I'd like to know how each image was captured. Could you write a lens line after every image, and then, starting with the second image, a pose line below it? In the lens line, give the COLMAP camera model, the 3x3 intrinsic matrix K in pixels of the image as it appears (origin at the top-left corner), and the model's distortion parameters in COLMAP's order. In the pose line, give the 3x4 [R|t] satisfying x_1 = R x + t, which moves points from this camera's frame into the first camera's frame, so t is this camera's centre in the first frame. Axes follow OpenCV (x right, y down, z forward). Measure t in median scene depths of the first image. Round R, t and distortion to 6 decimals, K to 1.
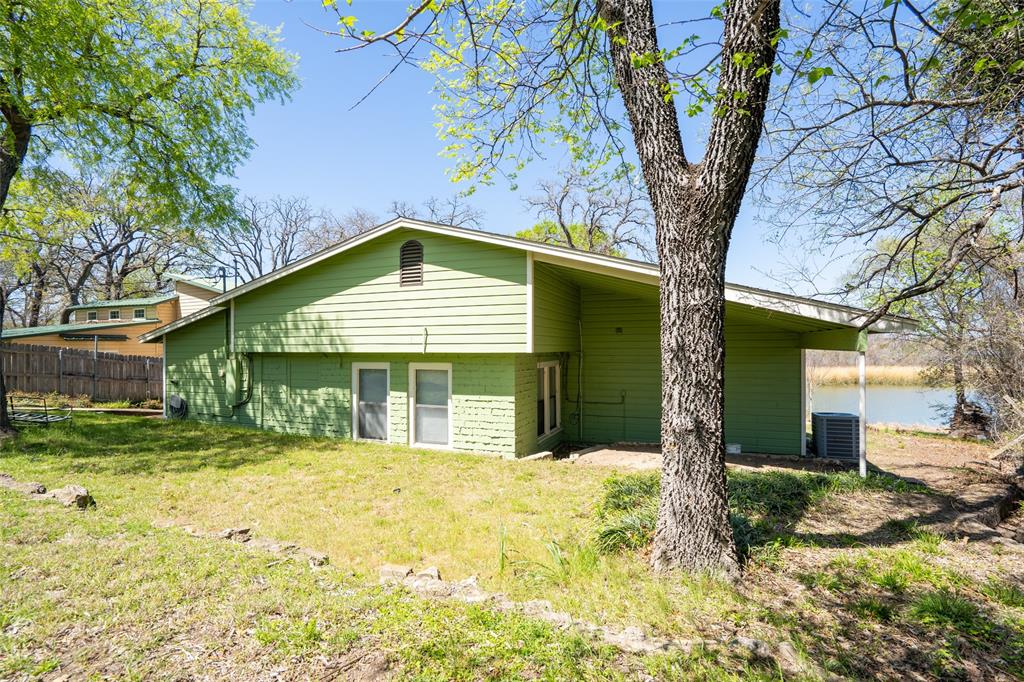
lens RADIAL K [[477.2, 0, 512.0], [0, 477.2, 341.0], [0, 0, 1]] dist [-0.021697, 0.000306]
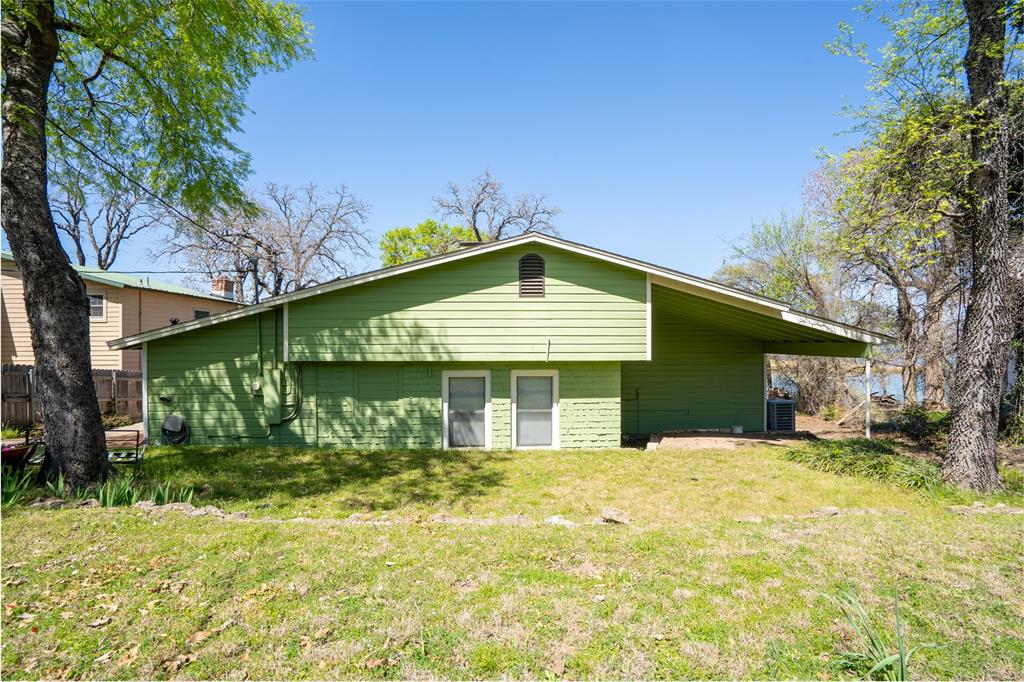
lens RADIAL K [[459.5, 0, 543.3], [0, 459.5, 341.2], [0, 0, 1]] dist [-0.026112, -0.000052]
pose [[0.909137, 0.005190, 0.416464, -0.560713], [-0.007991, 0.999956, 0.004981, -0.022436], [-0.416420, -0.007856, 0.909139, 0.062155]]
